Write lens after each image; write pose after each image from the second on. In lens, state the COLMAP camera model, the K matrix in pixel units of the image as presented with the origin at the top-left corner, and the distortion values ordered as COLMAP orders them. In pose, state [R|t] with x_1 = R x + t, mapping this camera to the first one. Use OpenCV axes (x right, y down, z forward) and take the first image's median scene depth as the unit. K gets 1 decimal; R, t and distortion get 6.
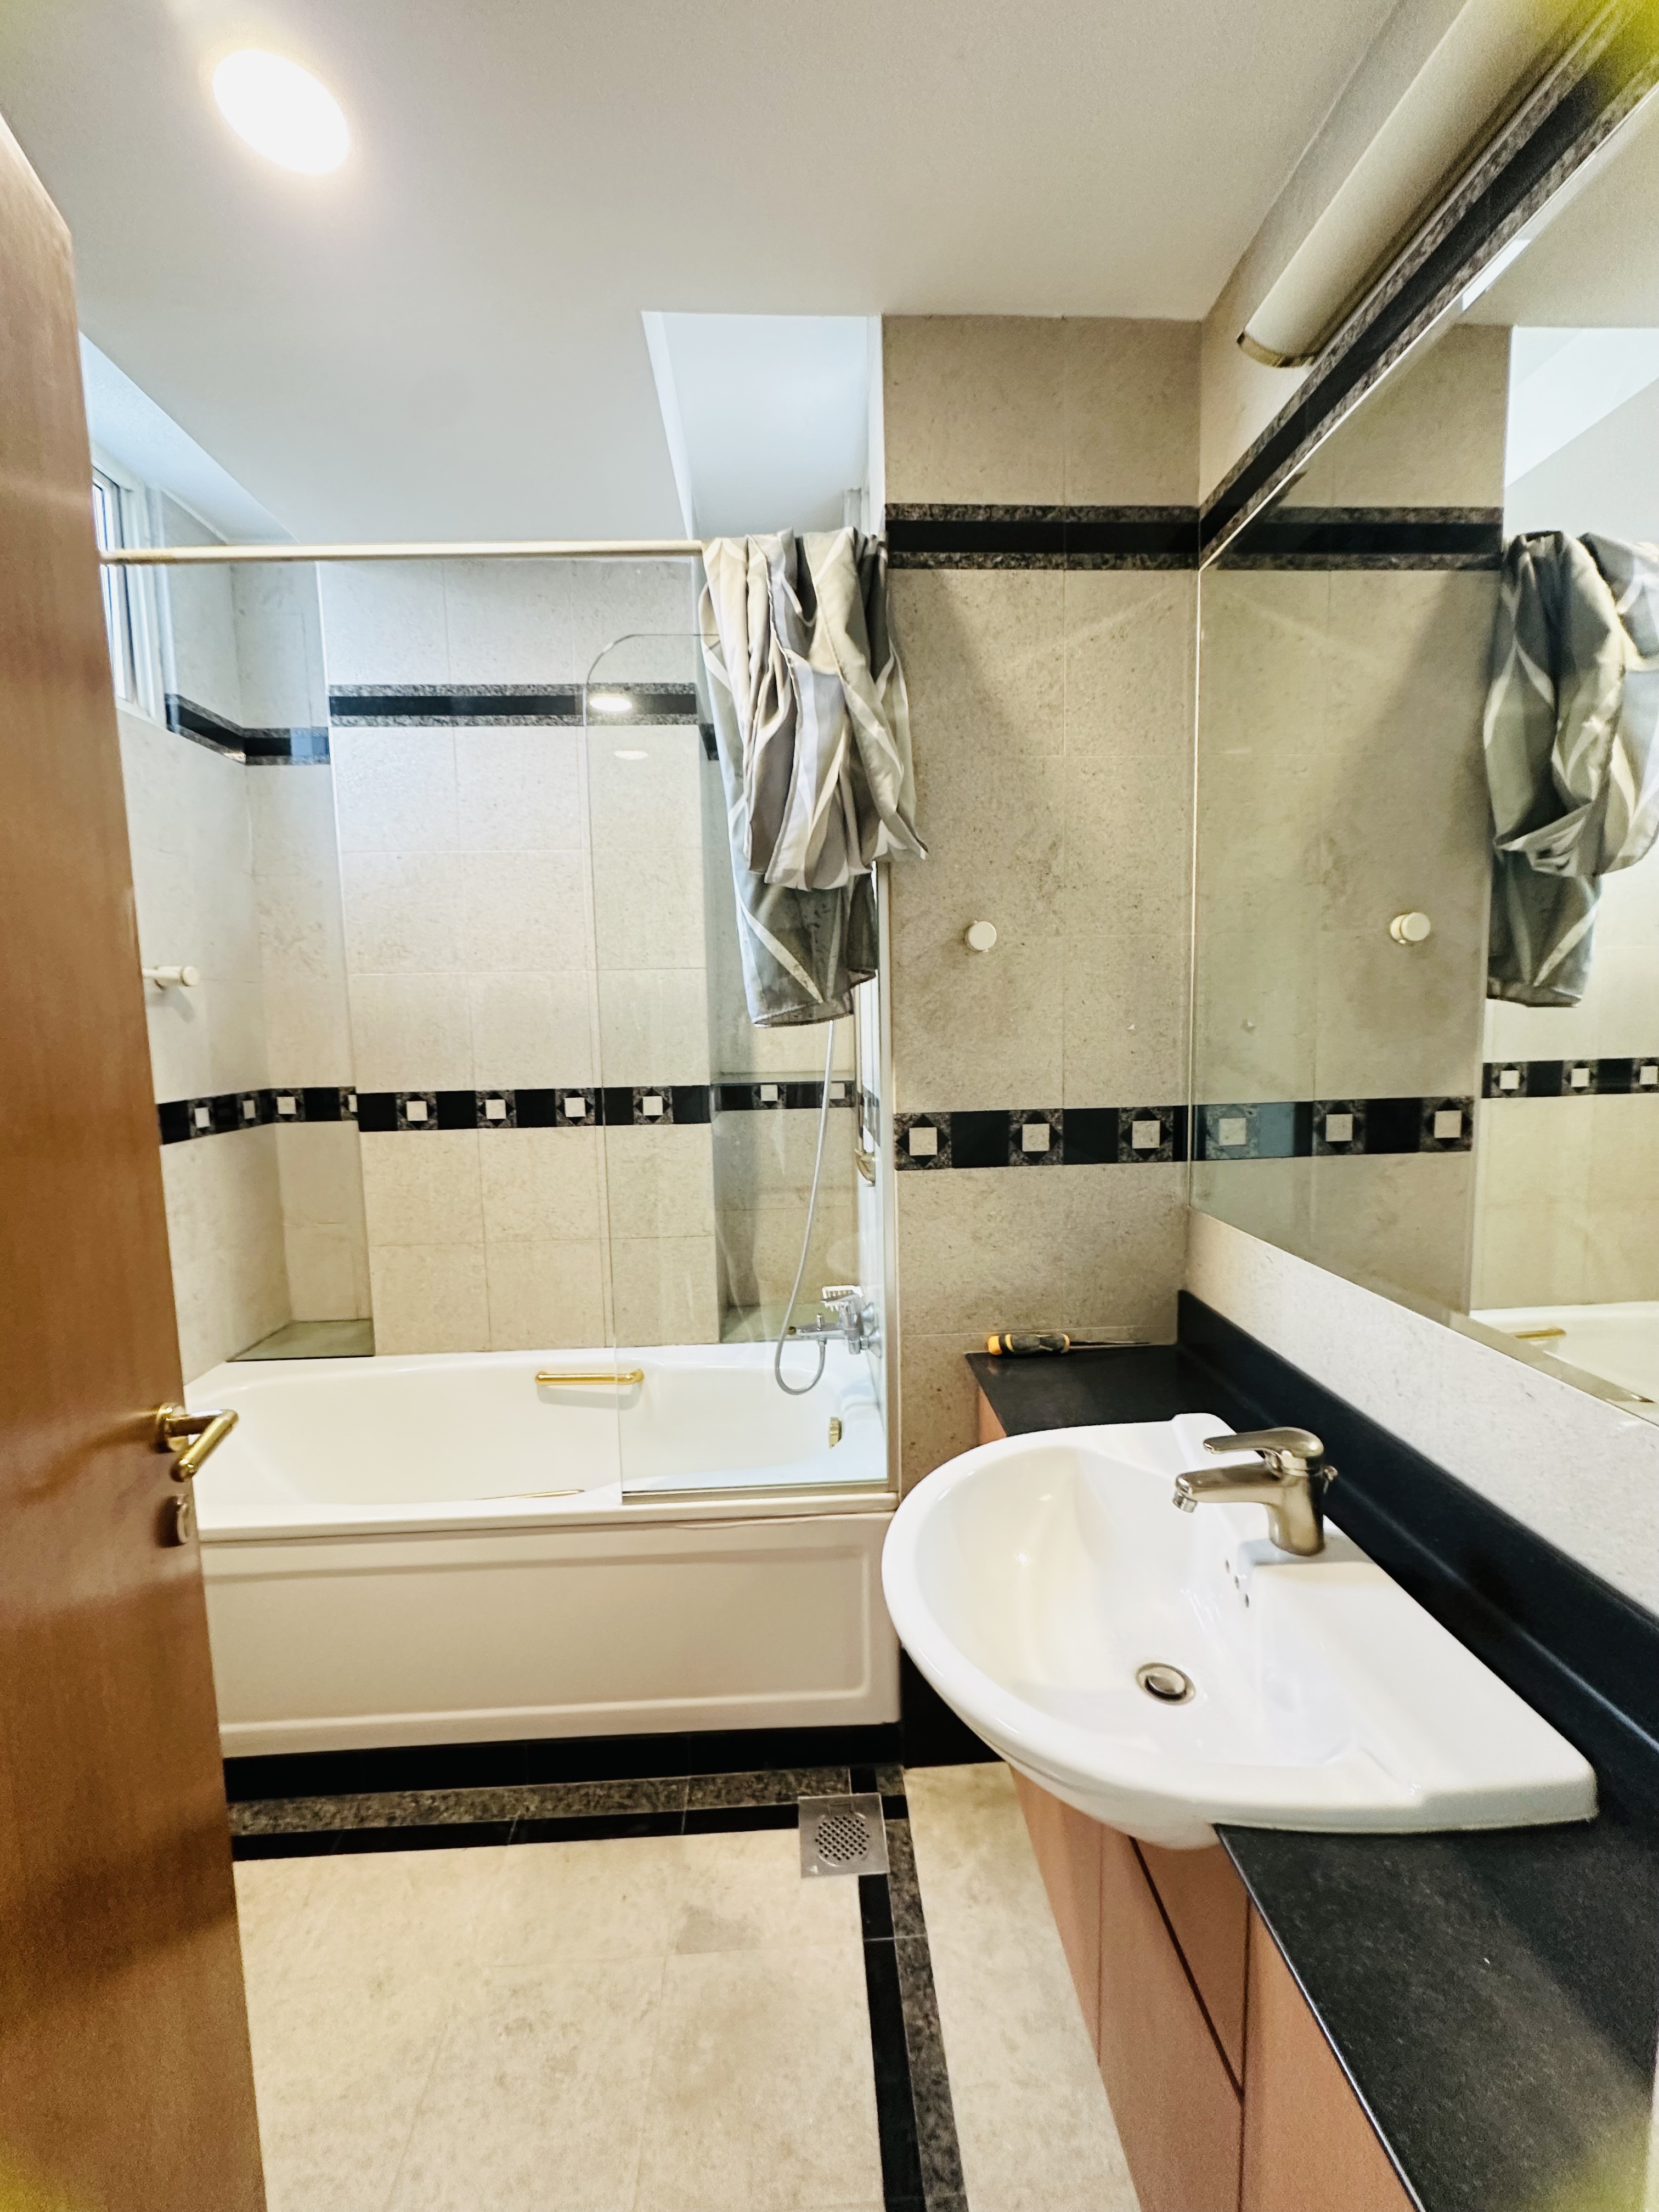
lens RADIAL K [[880.5, 0, 827.8], [0, 880.5, 1100.5], [0, 0, 1]] dist [-0.004015, 0.000480]
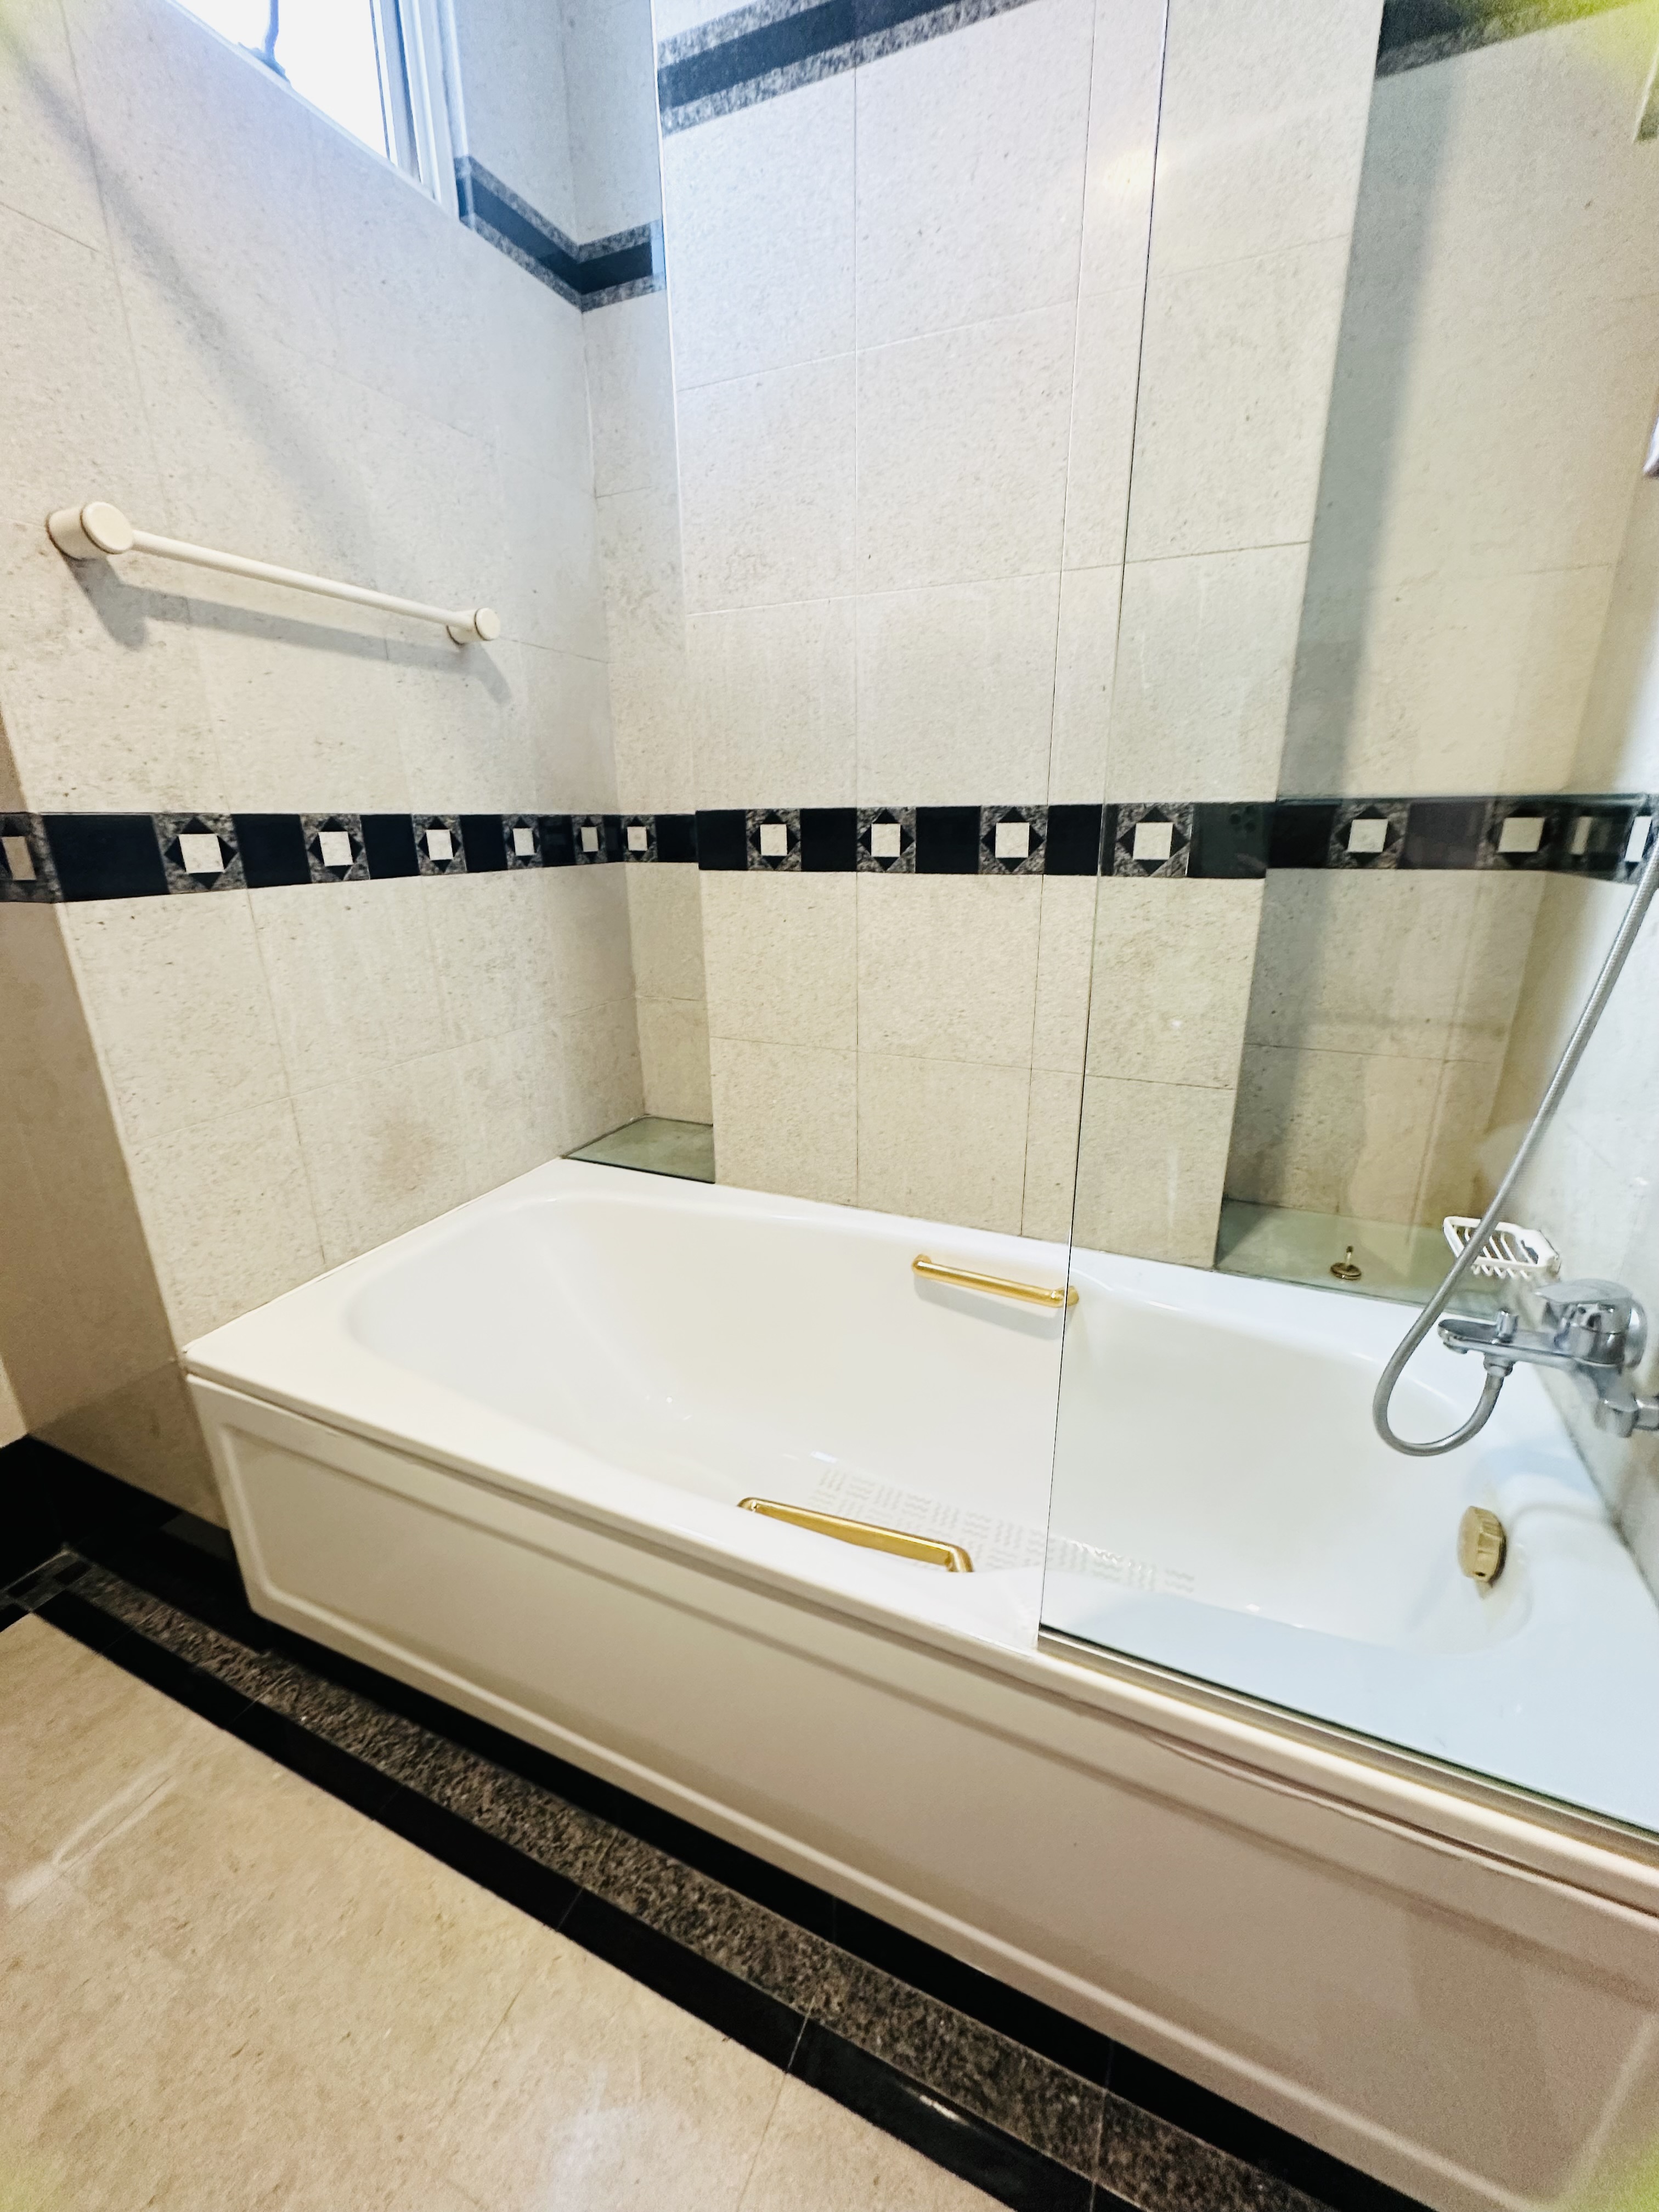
lens RADIAL K [[880.5, 0, 832.9], [0, 880.5, 1105.2], [0, 0, 1]] dist [-0.004015, 0.000480]
pose [[0.893656, 0.148766, -0.423377, -0.121400], [-0.051601, 0.971260, 0.232361, 0.048162], [0.445776, -0.185804, 0.875648, 0.407804]]
